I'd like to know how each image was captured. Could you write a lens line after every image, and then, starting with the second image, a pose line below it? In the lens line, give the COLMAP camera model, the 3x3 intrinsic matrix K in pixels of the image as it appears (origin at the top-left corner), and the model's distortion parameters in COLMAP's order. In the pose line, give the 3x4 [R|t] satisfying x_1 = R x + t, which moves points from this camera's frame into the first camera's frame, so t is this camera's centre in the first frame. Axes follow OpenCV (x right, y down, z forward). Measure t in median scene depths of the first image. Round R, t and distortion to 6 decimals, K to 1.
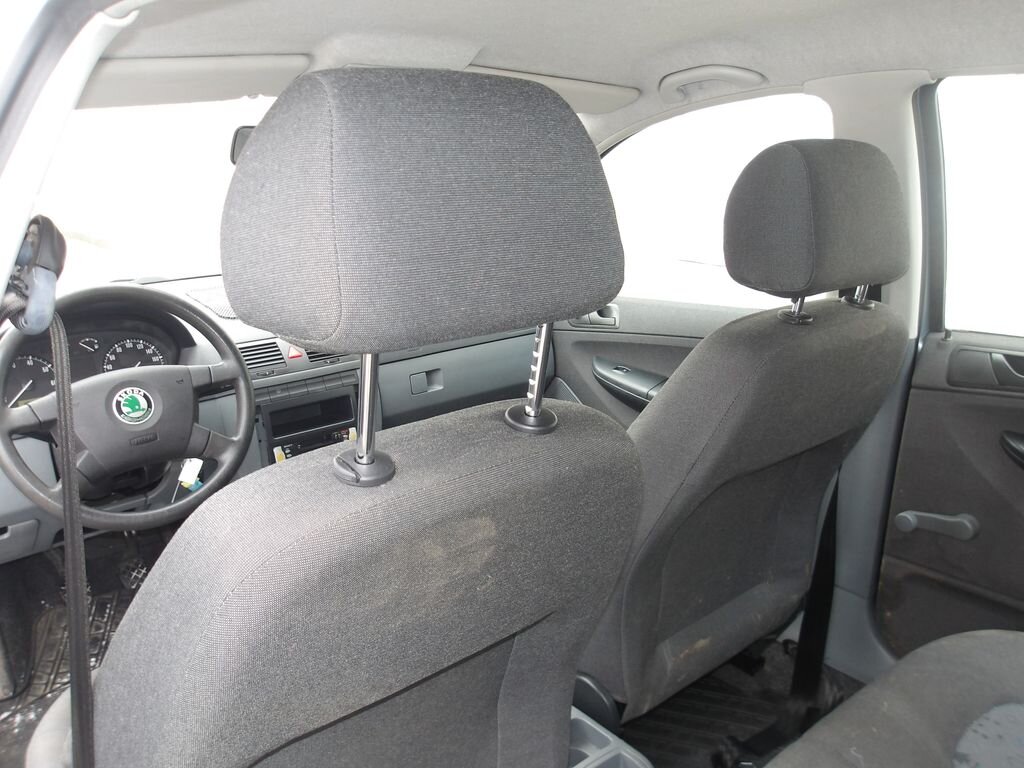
lens RADIAL K [[862.9, 0, 509.5], [0, 862.9, 368.6], [0, 0, 1]] dist [0.013957, -0.002257]
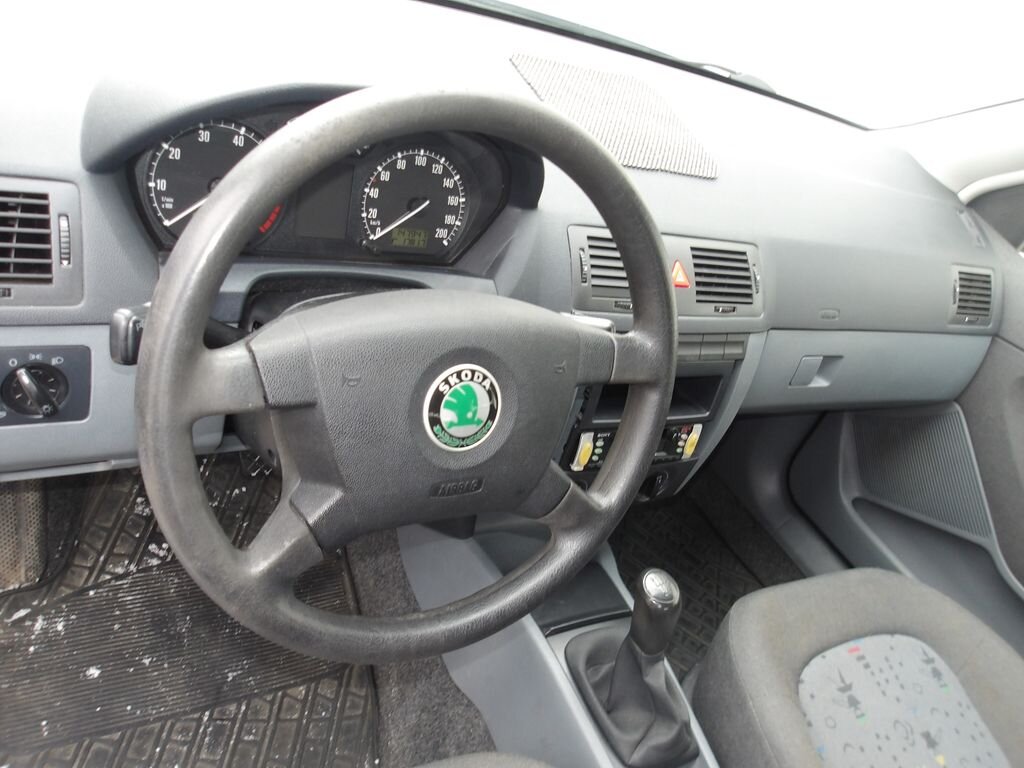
lens RADIAL K [[862.9, 0, 514.4], [0, 862.9, 385.4], [0, 0, 1]] dist [0.013957, -0.002257]
pose [[0.913091, 0.406107, 0.036642, -0.343652], [-0.397157, 0.865402, 0.305527, -0.084673], [0.092366, -0.293526, 0.951478, 0.479559]]
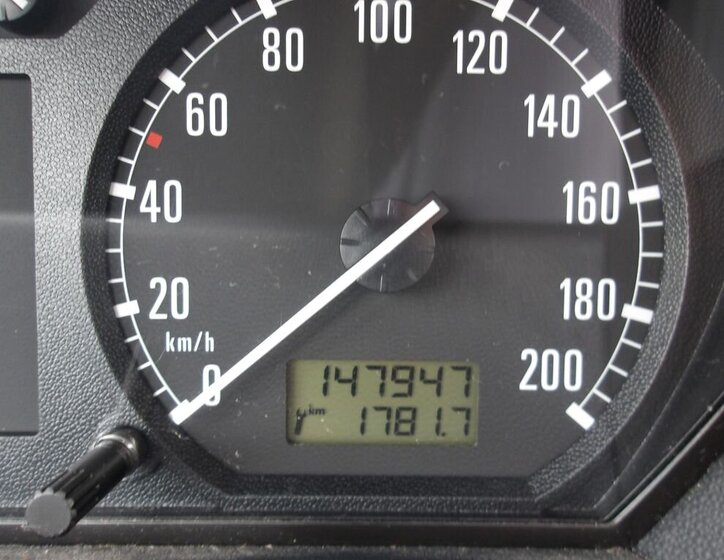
lens RADIAL K [[629.7, 0, 357.2], [0, 629.7, 278.7], [0, 0, 1]] dist [0.020751, -0.030027]
pose [[0.778346, 0.262969, -0.570109, -0.378176], [-0.194030, 0.964356, 0.179918, -0.010482], [0.597101, -0.029420, 0.801627, 0.903919]]
